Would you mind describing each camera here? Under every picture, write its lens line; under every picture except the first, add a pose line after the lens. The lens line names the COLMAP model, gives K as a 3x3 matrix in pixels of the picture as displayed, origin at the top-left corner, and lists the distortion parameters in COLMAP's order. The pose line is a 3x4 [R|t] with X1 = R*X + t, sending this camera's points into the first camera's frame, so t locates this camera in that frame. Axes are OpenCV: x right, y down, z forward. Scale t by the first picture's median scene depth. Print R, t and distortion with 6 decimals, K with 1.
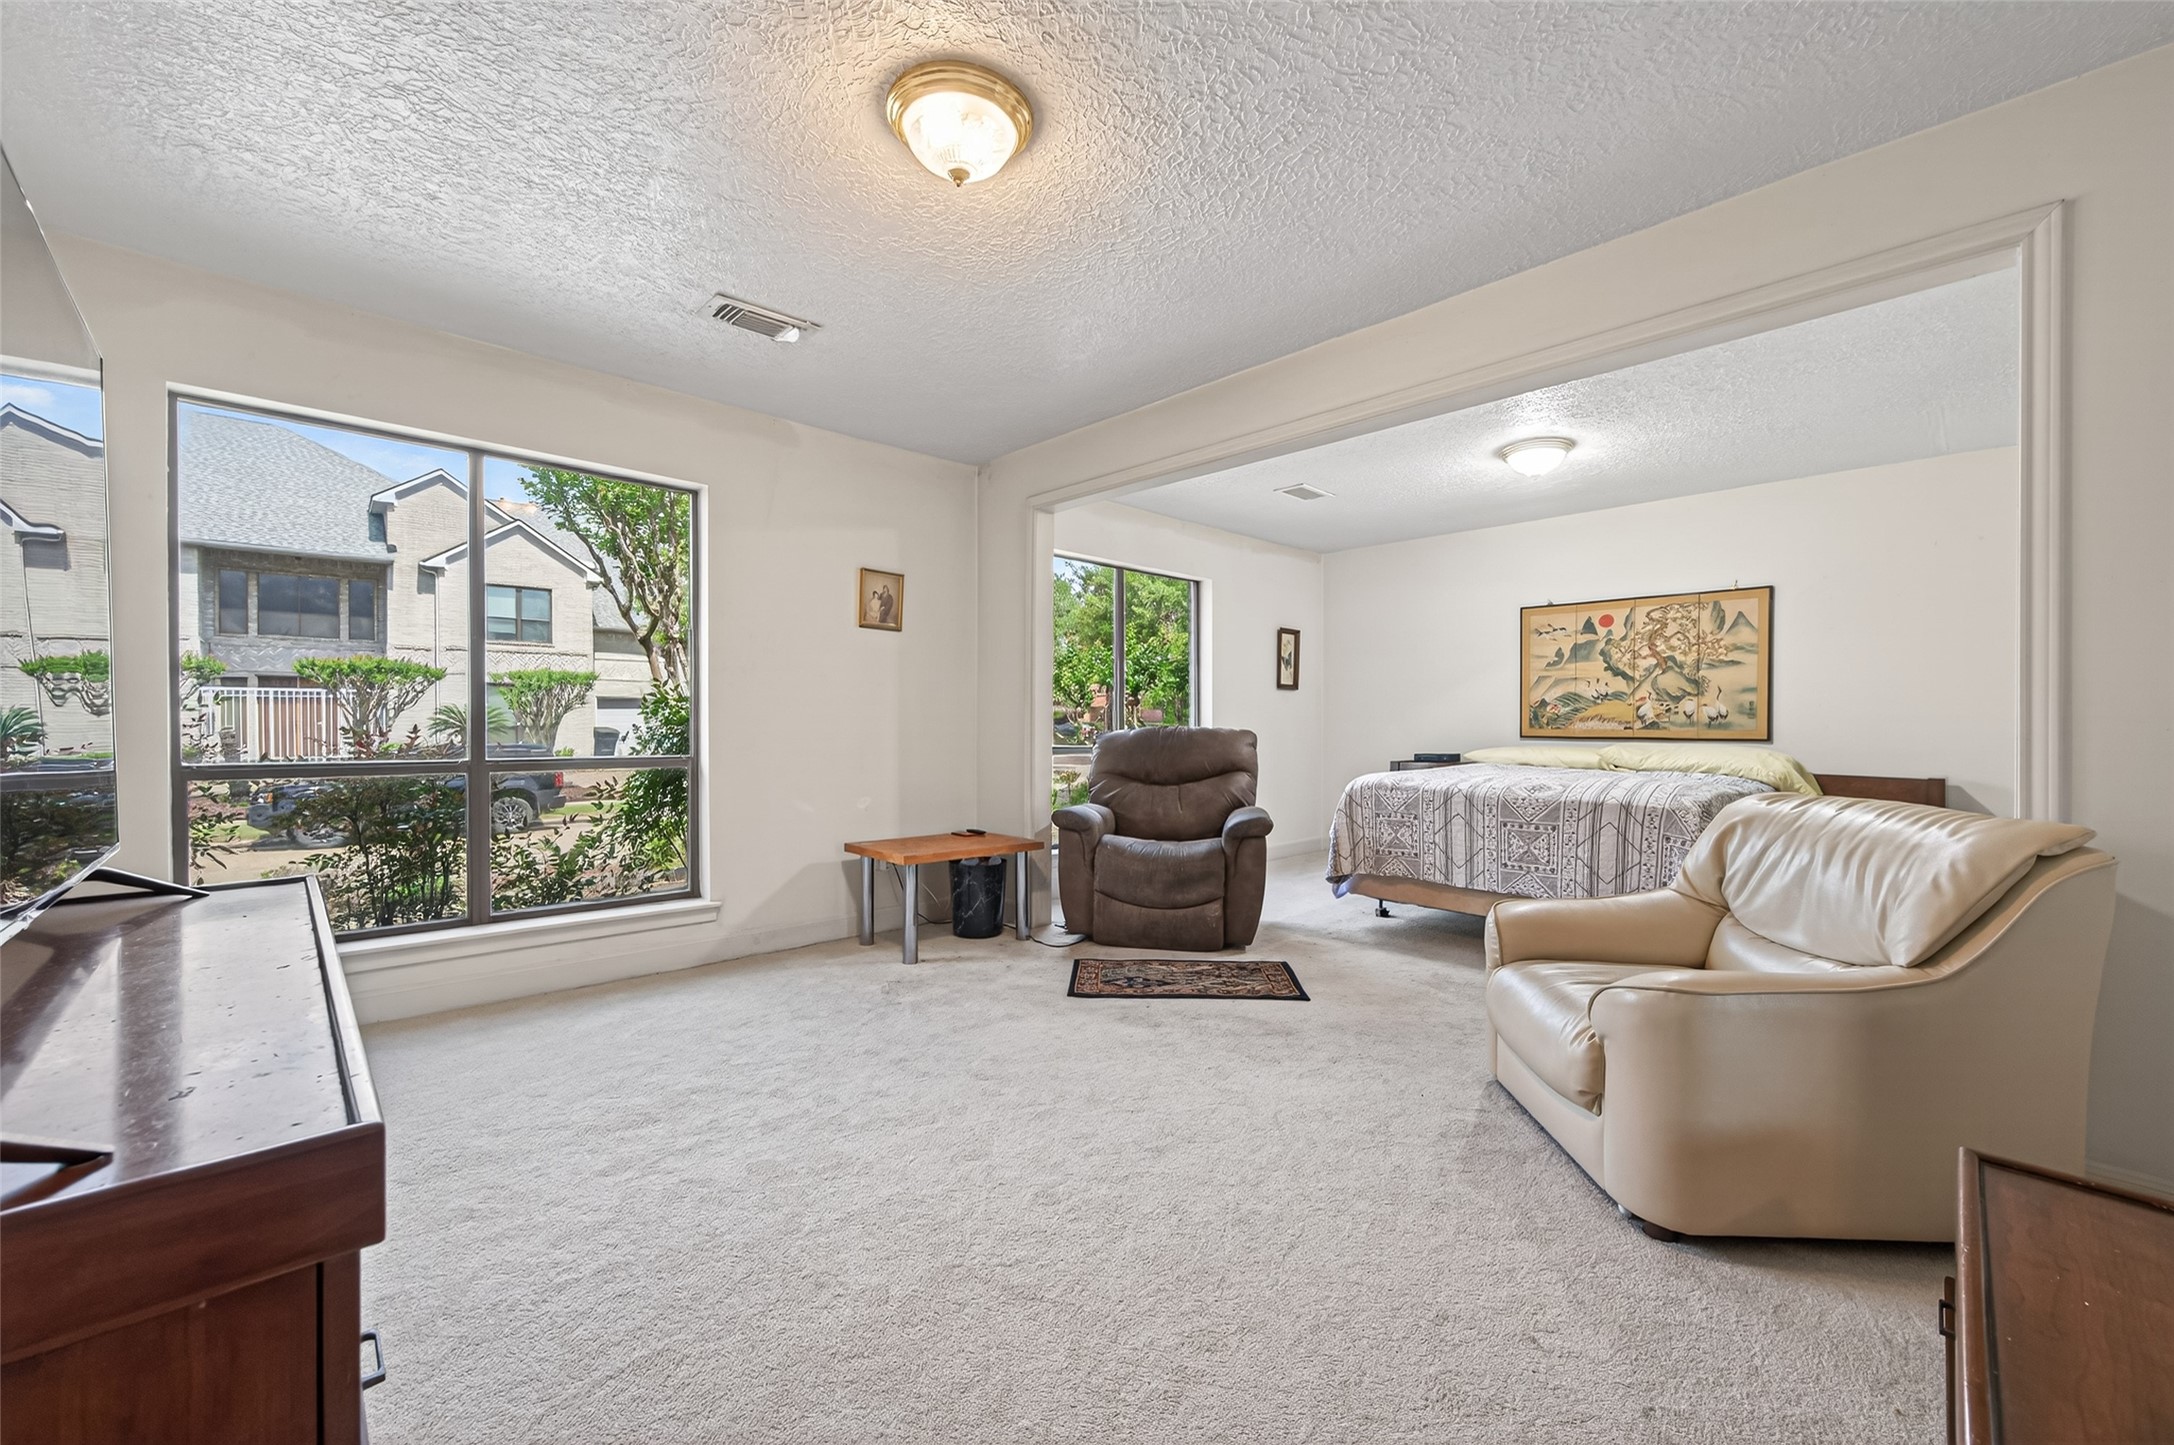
lens RADIAL K [[851.1, 0, 1095.5], [0, 851.1, 728.9], [0, 0, 1]] dist [0.000564, -0.000067]
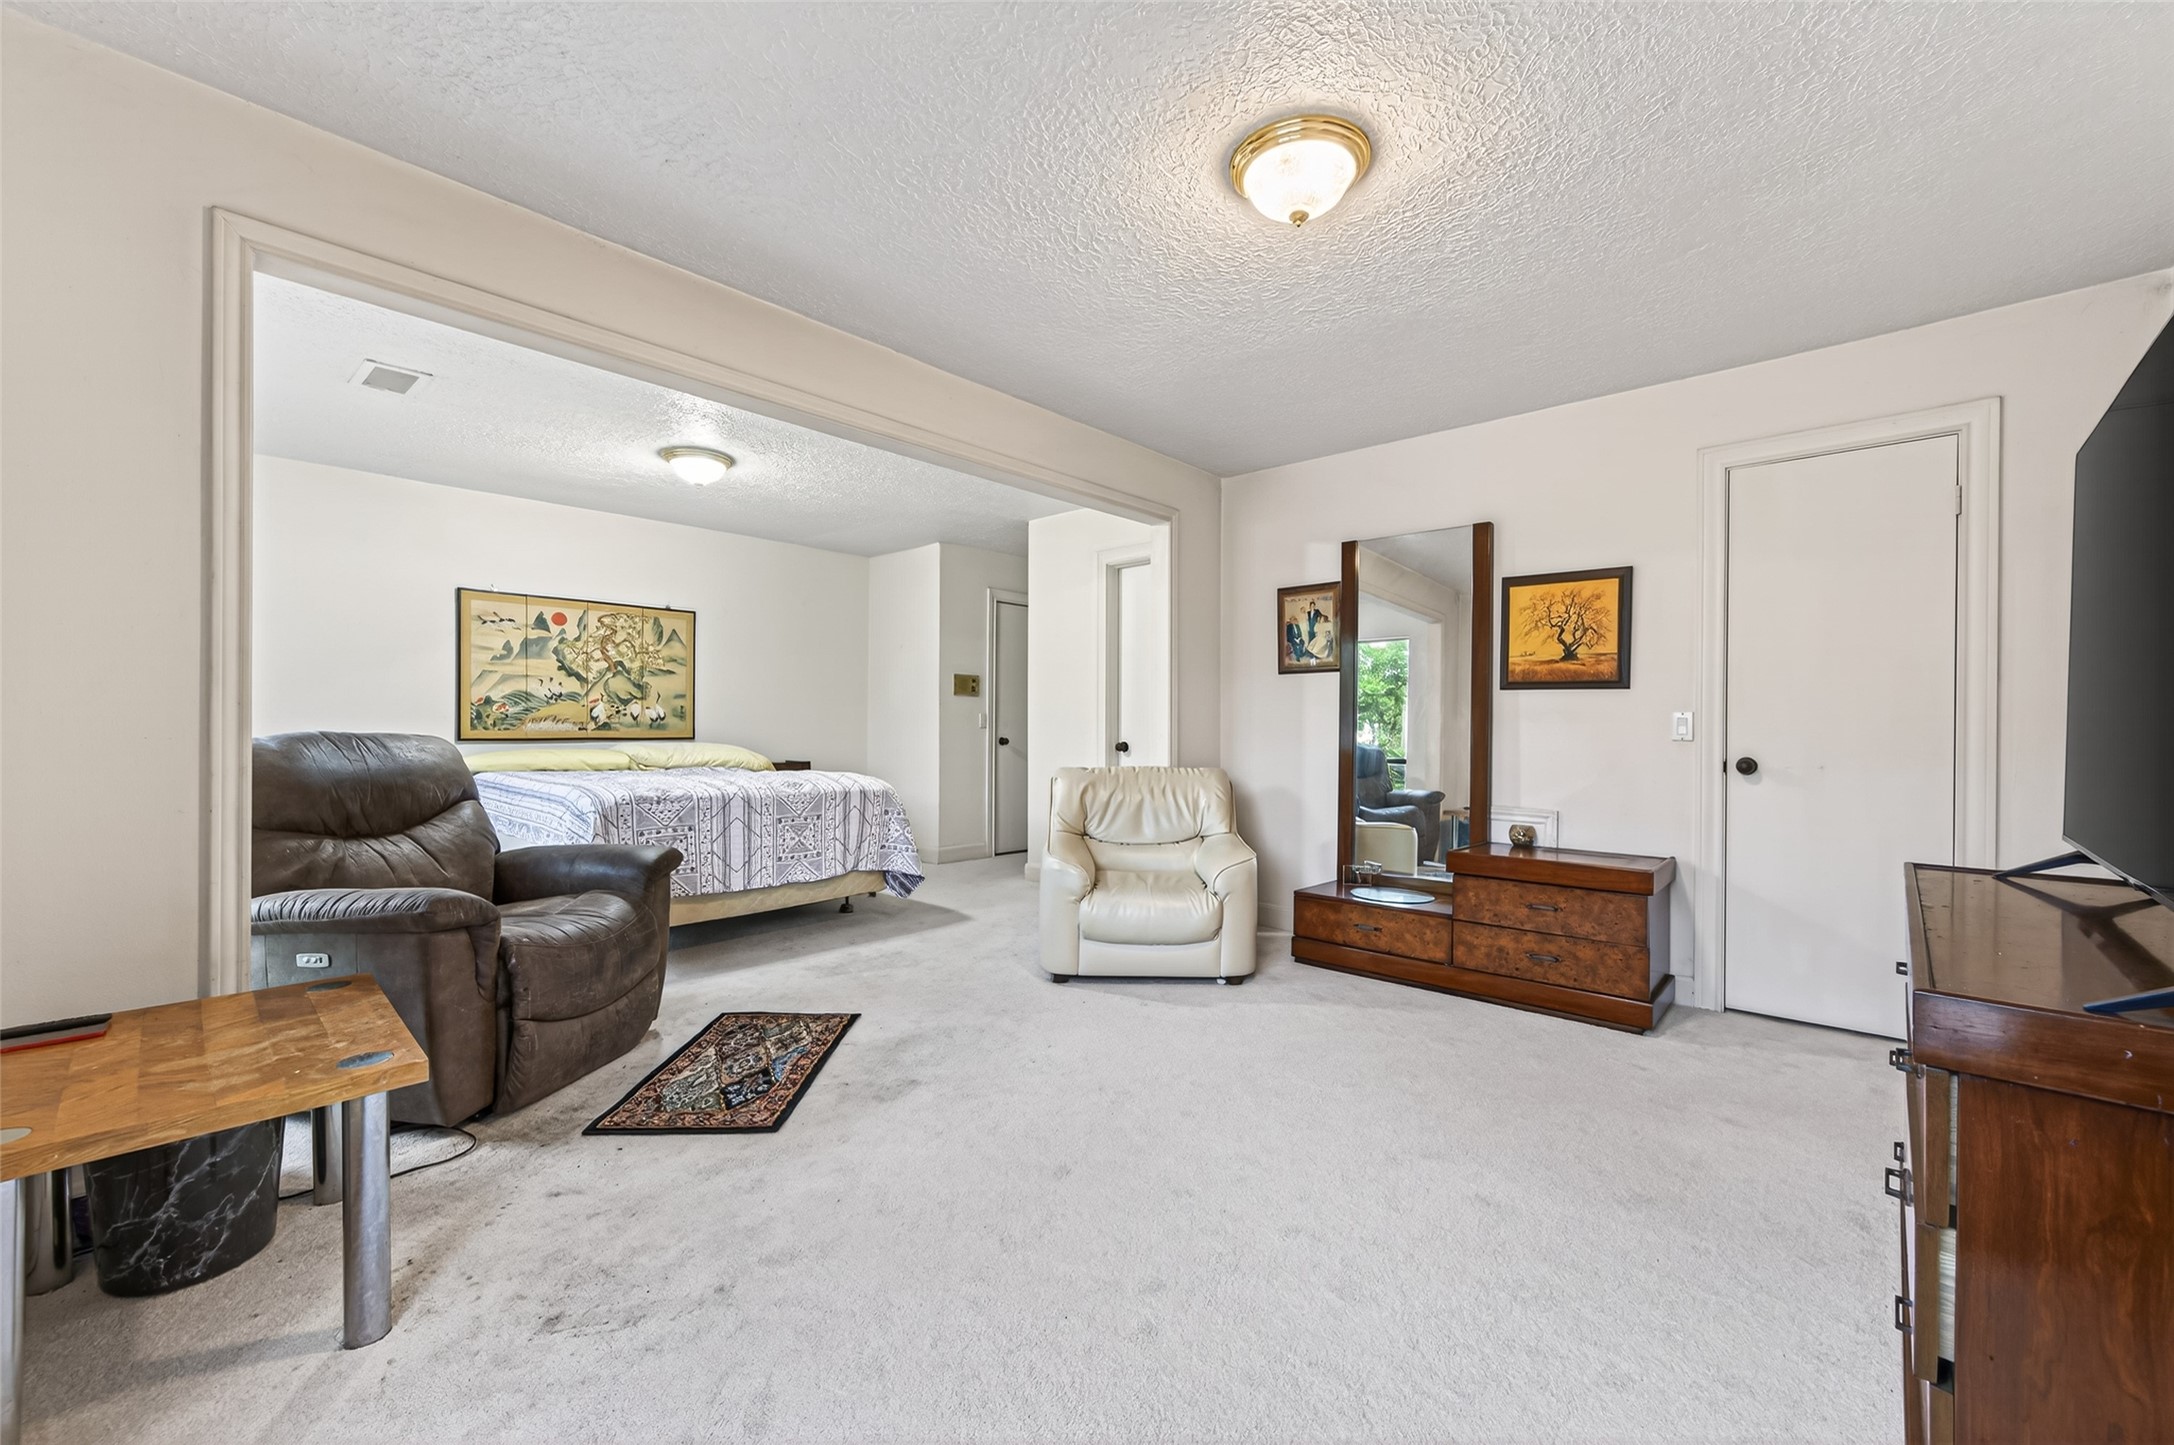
lens RADIAL K [[851.1, 0, 1094.5], [0, 851.1, 722.1], [0, 0, 1]] dist [0.000564, -0.000067]
pose [[-0.046513, 0.001780, 0.998916, -0.424329], [0.002669, 0.999995, -0.001657, -0.005976], [-0.998914, 0.002589, -0.046517, 0.457726]]
